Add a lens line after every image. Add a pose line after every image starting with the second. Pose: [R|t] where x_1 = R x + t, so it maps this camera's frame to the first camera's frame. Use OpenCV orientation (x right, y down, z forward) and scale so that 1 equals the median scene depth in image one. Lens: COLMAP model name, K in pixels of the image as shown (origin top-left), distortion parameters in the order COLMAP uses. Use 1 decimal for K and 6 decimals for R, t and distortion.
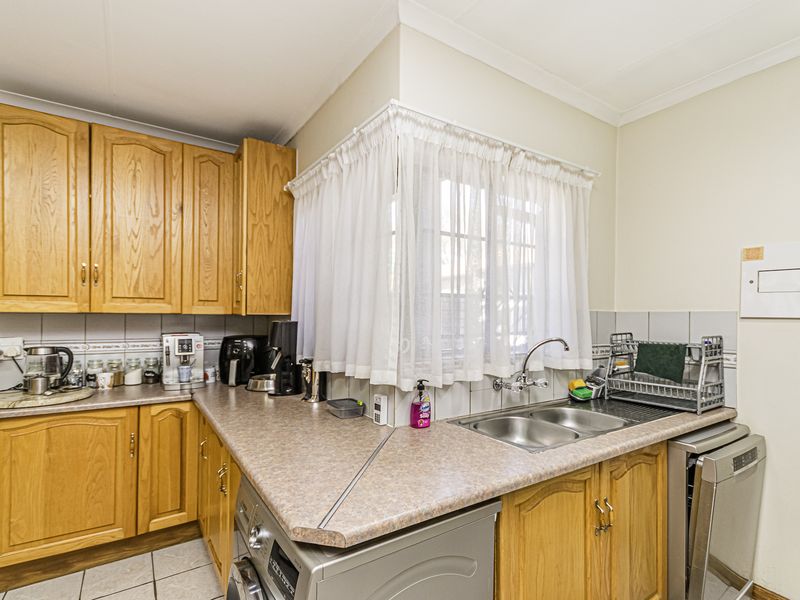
lens RADIAL K [[424.1, 0, 415.8], [0, 424.1, 310.9], [0, 0, 1]] dist [0.006003, -0.001112]
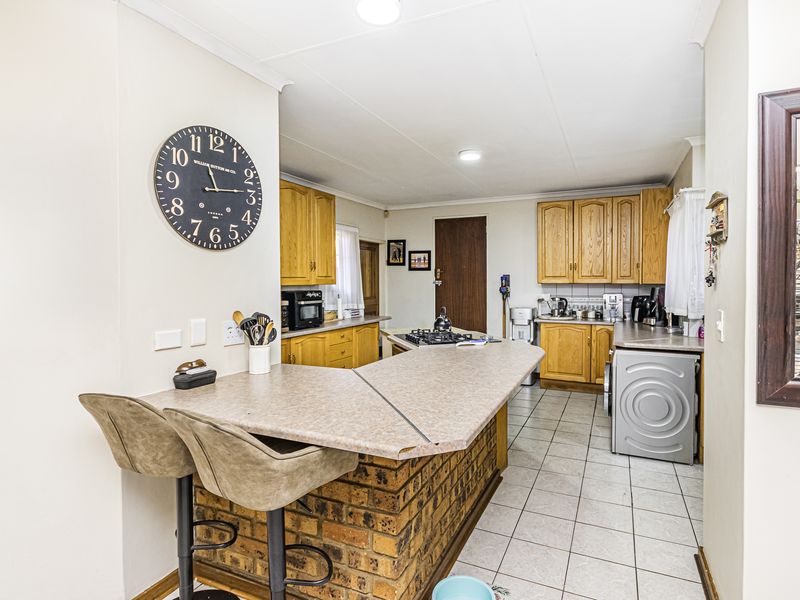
lens RADIAL K [[426.3, 0, 428.3], [0, 426.3, 295.5], [0, 0, 1]] dist [-0.002436, 0.000039]
pose [[0.539327, 0.018404, -0.841895, 0.680077], [0.013259, 0.999452, 0.030342, -0.008692], [0.841992, -0.027527, 0.538787, -0.816234]]
